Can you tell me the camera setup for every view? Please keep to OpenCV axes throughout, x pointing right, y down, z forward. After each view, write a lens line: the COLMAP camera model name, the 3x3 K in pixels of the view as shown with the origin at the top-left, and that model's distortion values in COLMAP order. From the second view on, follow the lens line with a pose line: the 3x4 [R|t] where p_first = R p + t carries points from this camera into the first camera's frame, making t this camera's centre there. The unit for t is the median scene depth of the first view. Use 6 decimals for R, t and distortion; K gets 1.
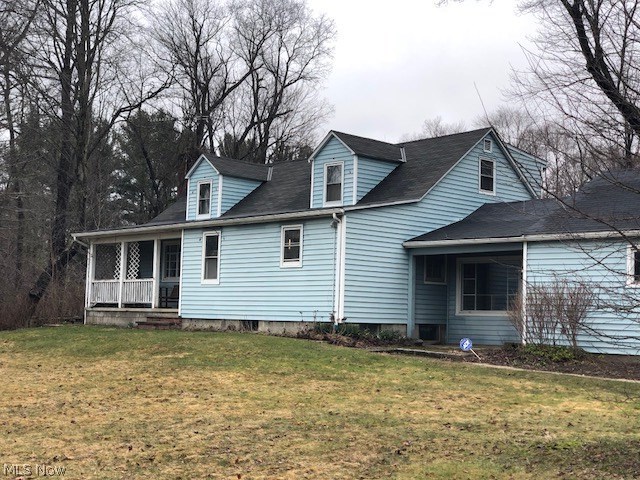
lens RADIAL K [[987.0, 0, 320.0], [0, 987.0, 240.0], [0, 0, 1]] dist [-0.013866, 0.017080]
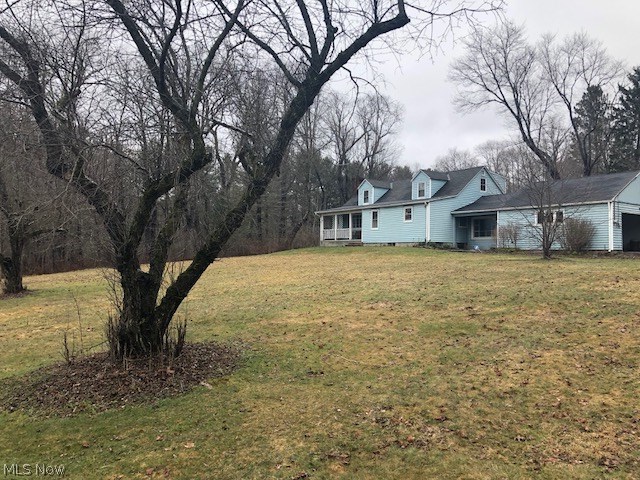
lens RADIAL K [[513.2, 0, 320.0], [0, 513.2, 240.0], [0, 0, 1]] dist [0.005294, -0.008079]
pose [[0.990228, -0.017375, -0.138374, -0.064209], [0.024587, 0.998417, 0.050580, -0.000736], [0.137277, -0.053488, 0.989088, -0.361647]]
